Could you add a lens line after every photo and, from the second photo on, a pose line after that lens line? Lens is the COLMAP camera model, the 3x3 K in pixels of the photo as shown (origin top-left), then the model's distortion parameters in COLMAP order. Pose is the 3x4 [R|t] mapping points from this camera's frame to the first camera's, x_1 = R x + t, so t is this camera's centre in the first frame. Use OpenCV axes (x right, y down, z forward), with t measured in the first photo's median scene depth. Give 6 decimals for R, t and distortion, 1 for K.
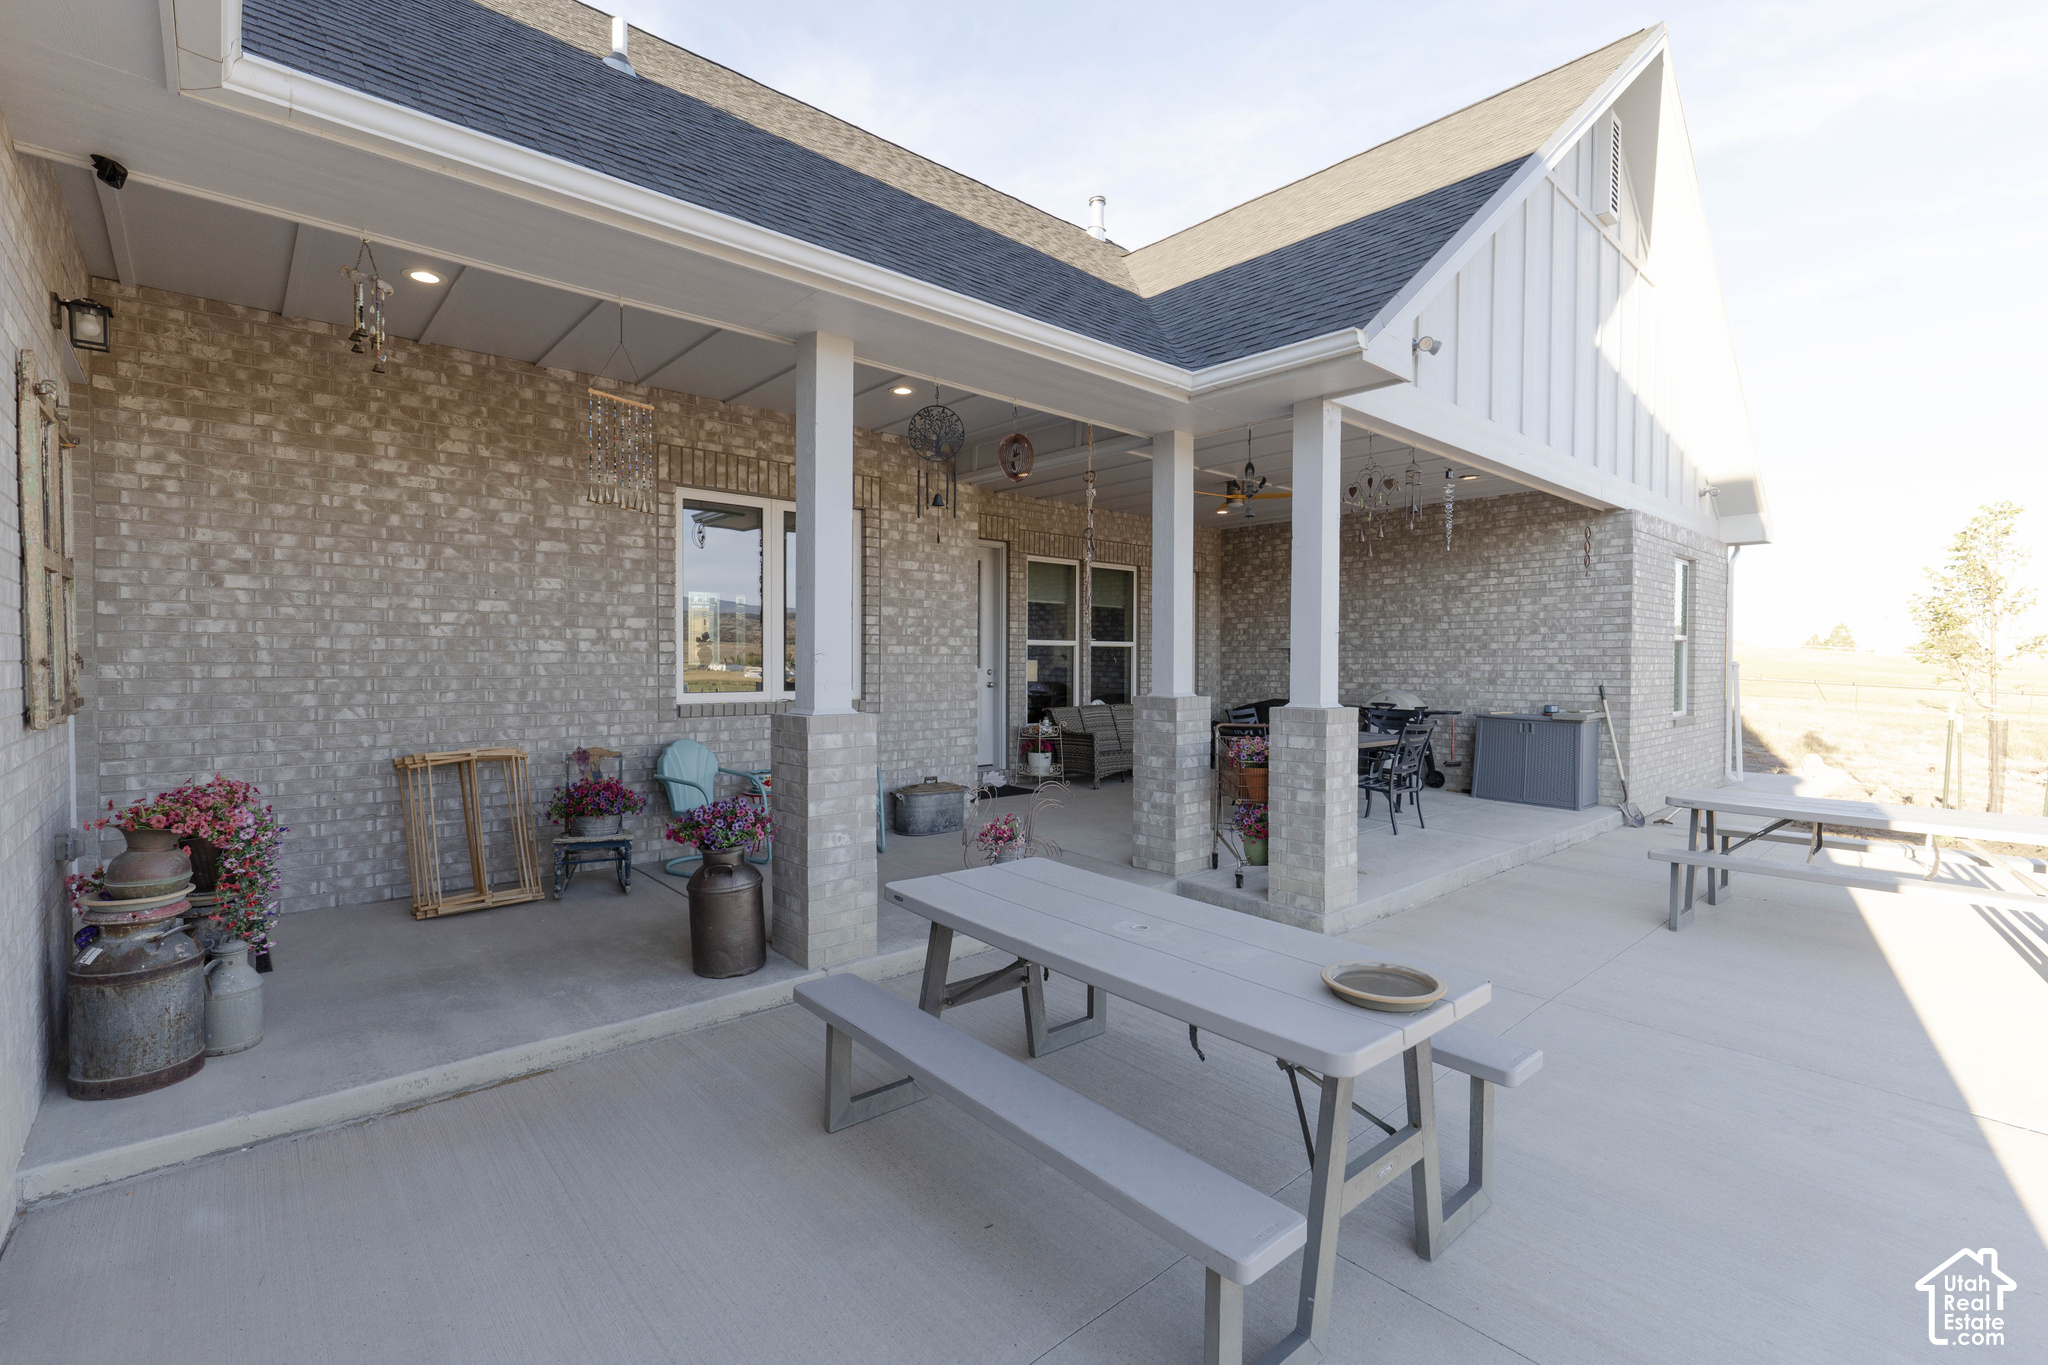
lens RADIAL K [[897.2, 0, 1024.0], [0, 897.2, 682.5], [0, 0, 1]] dist [-0.002976, 0.000191]
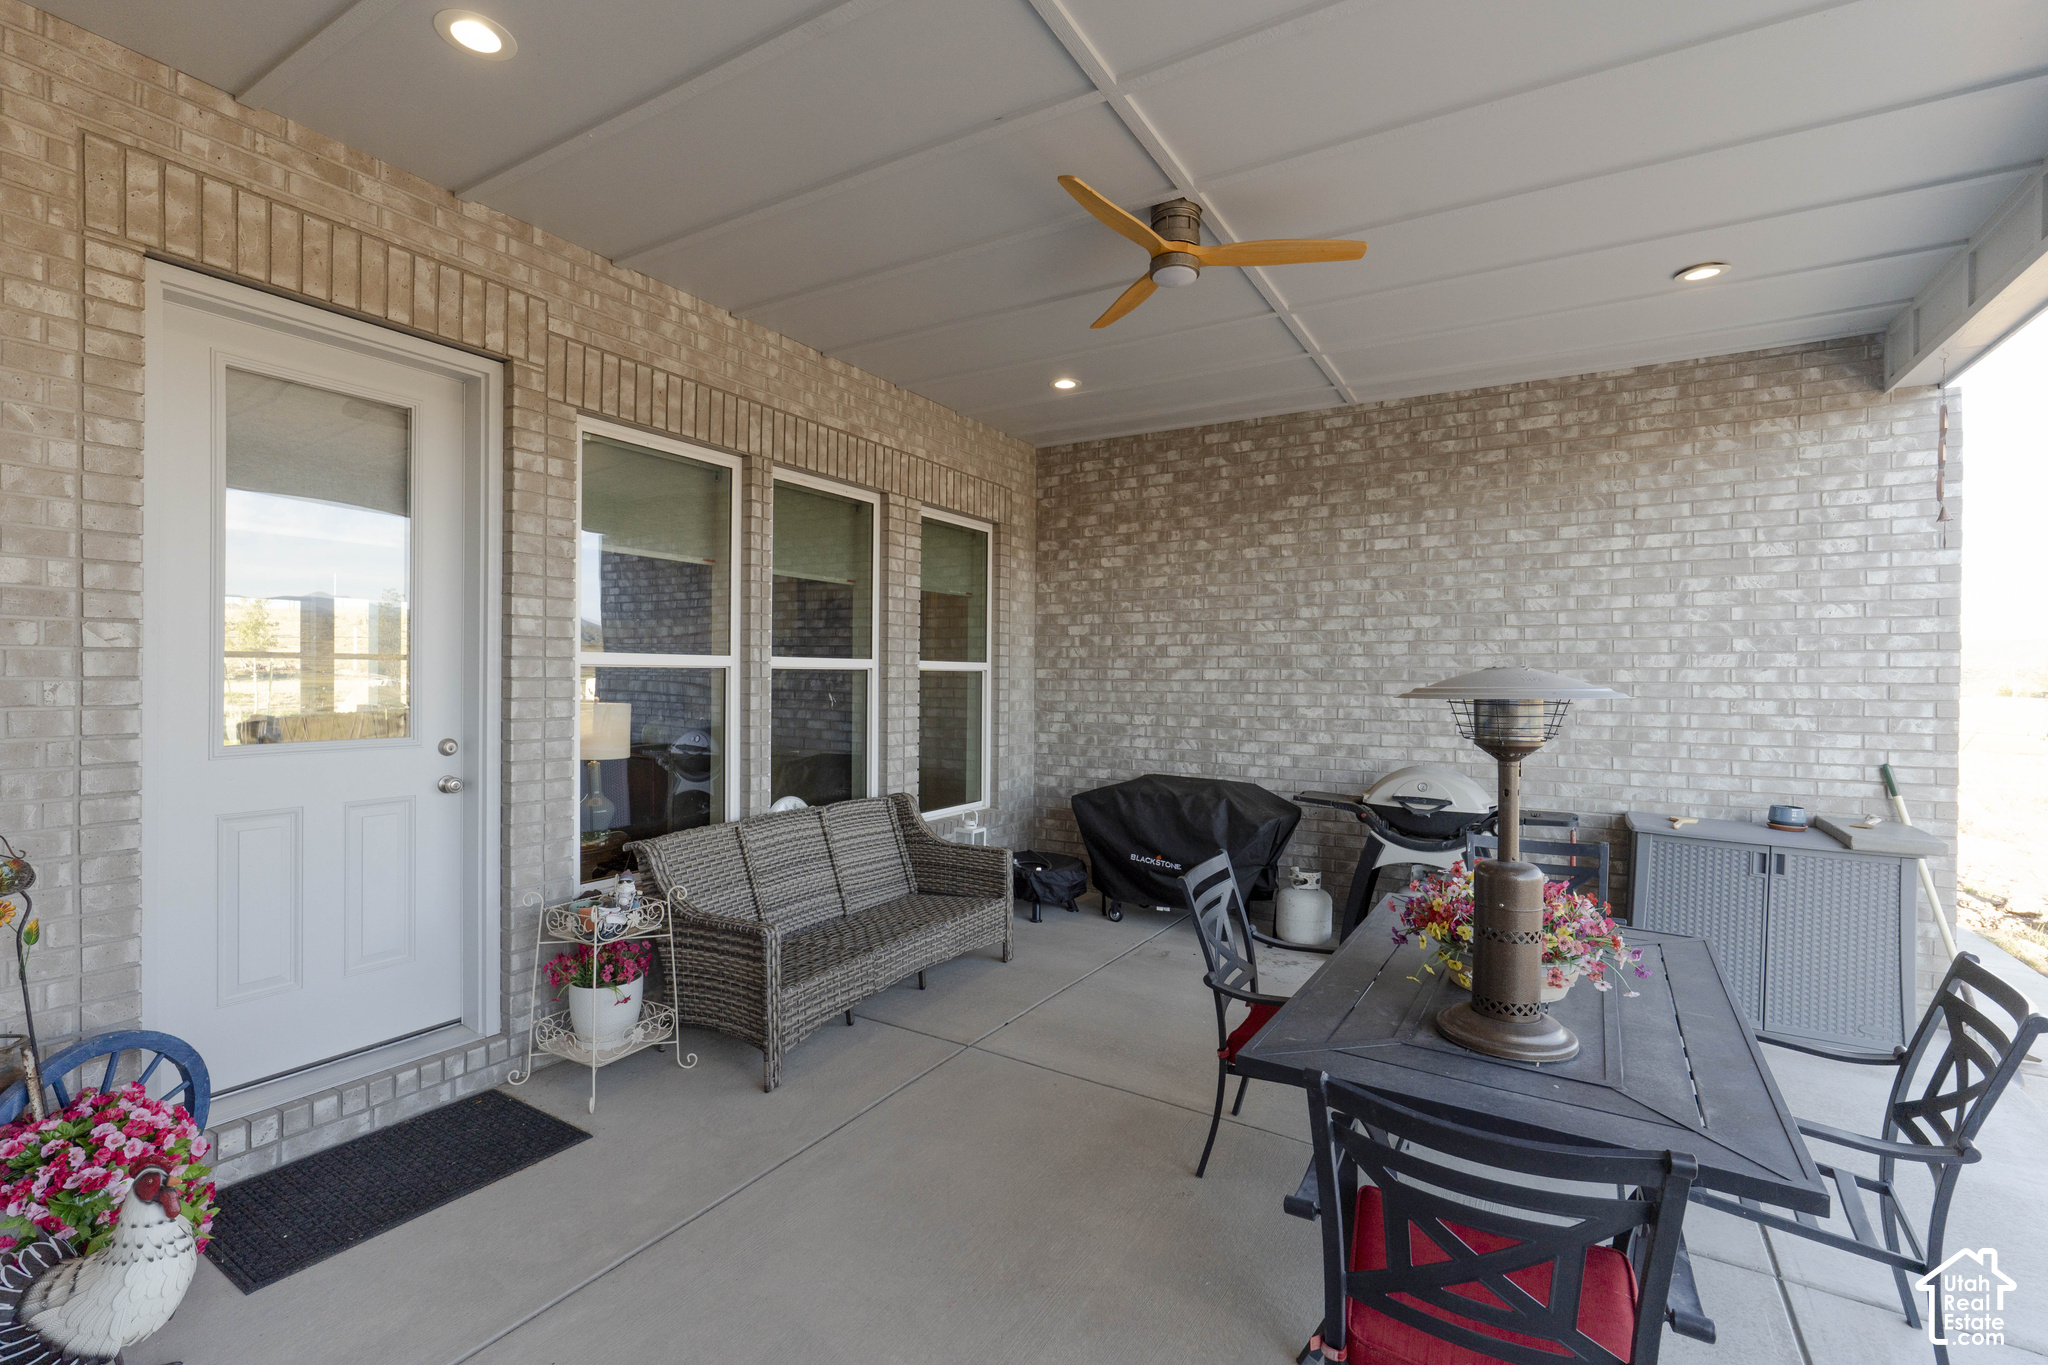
lens RADIAL K [[897.2, 0, 1024.0], [0, 897.2, 682.5], [0, 0, 1]] dist [-0.002976, 0.000191]
pose [[0.953344, 0.002145, 0.301879, 0.067381], [0.002220, 0.999898, -0.014114, -0.031109], [-0.301878, 0.014126, 0.953242, 0.633658]]
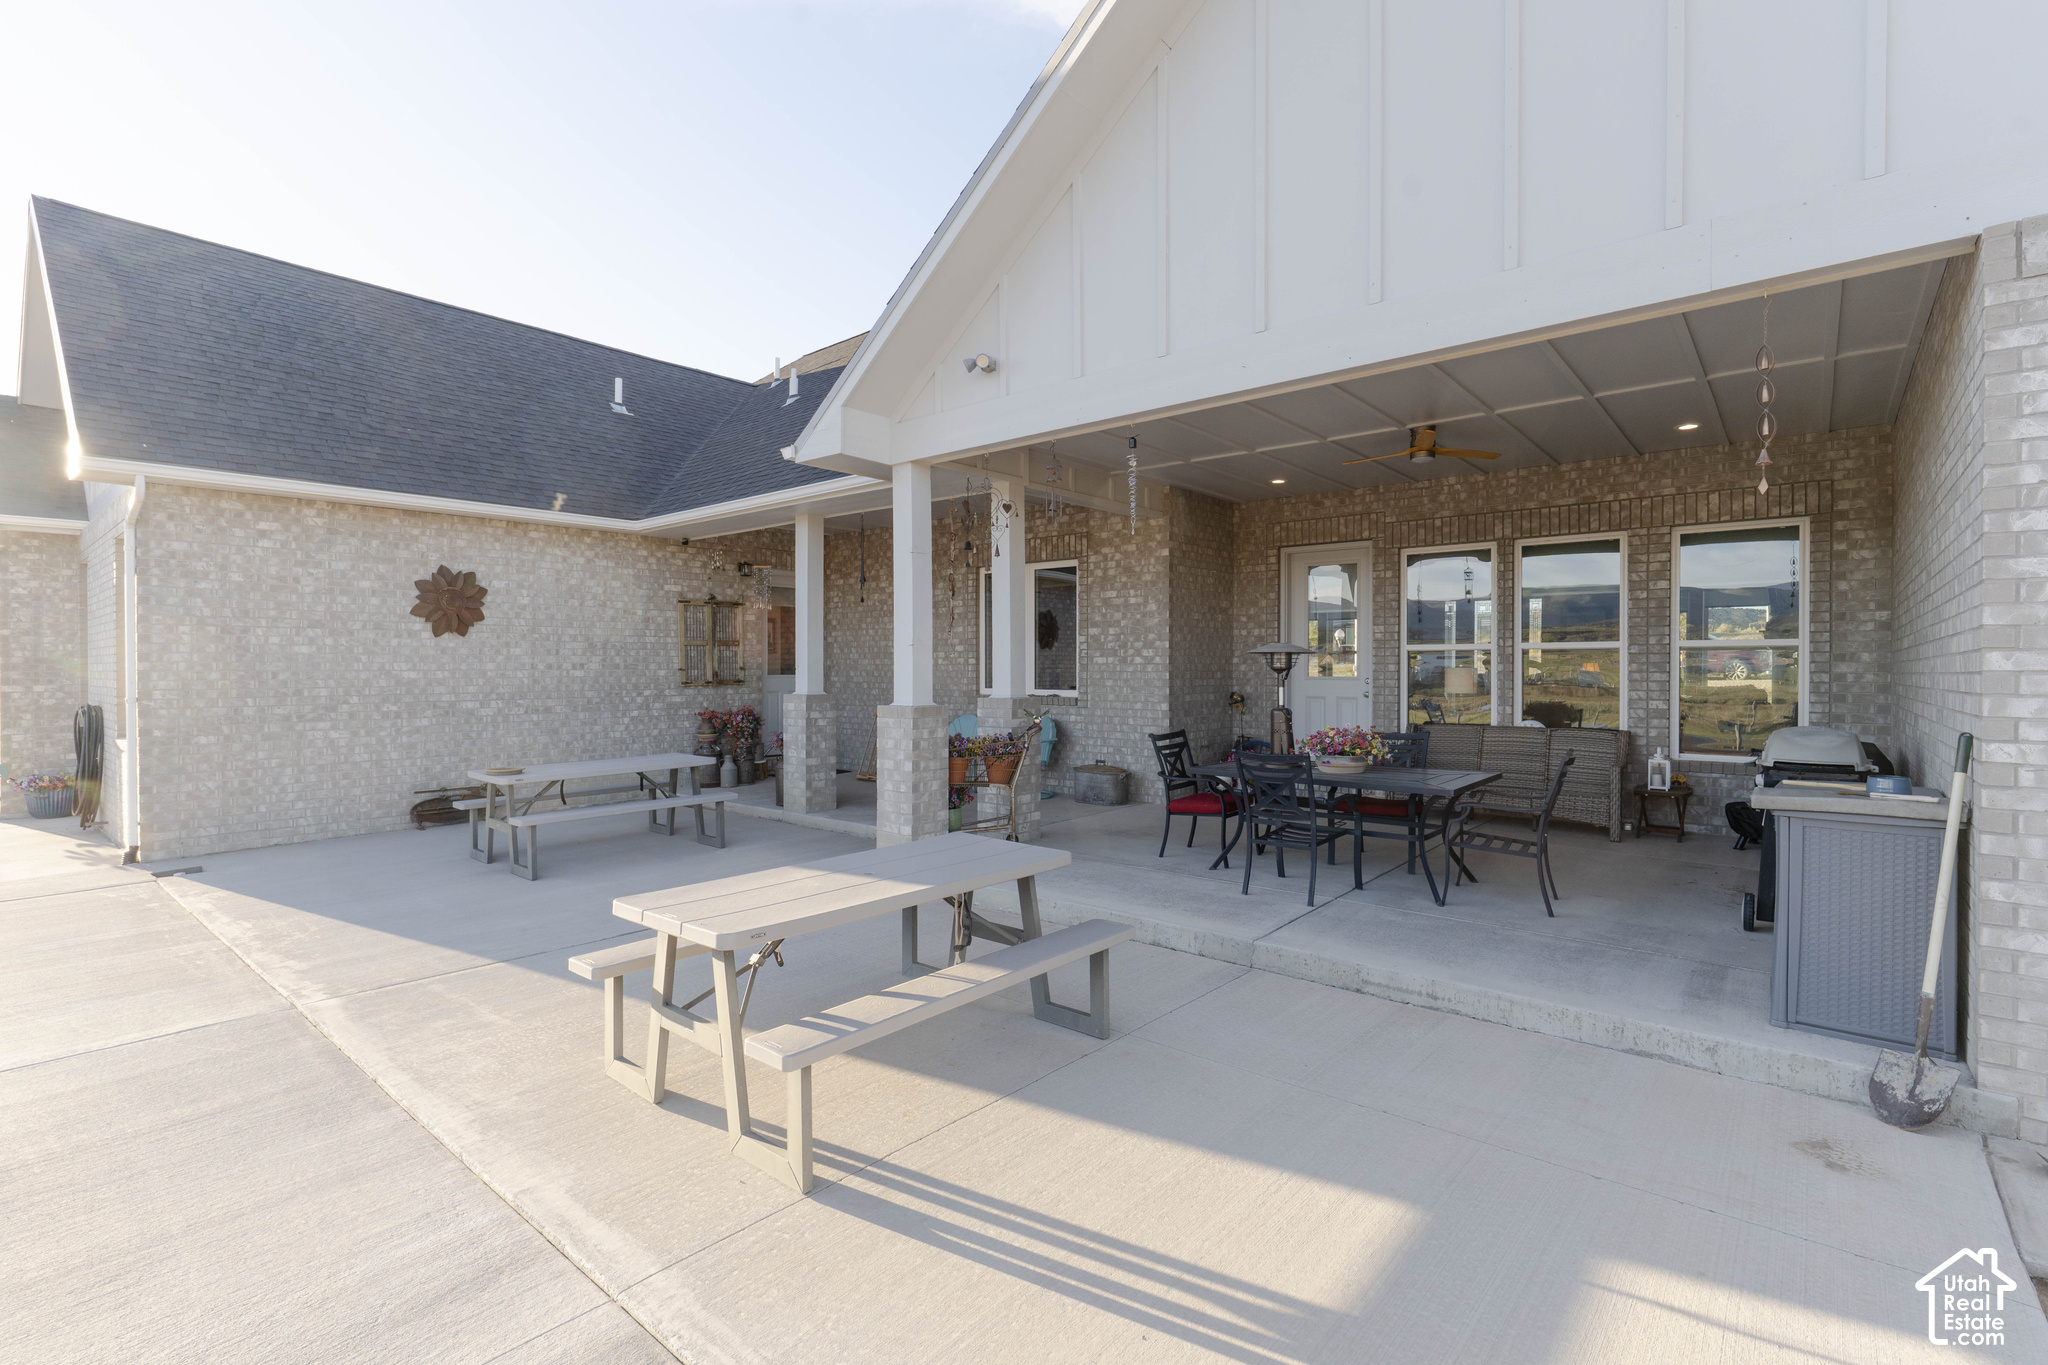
lens RADIAL K [[897.2, 0, 1024.0], [0, 897.2, 682.5], [0, 0, 1]] dist [-0.002976, 0.000191]
pose [[0.167280, 0.012345, -0.985832, 0.846977], [-0.024567, 0.999663, 0.008349, -0.009544], [0.985603, 0.022823, 0.167527, 0.507992]]
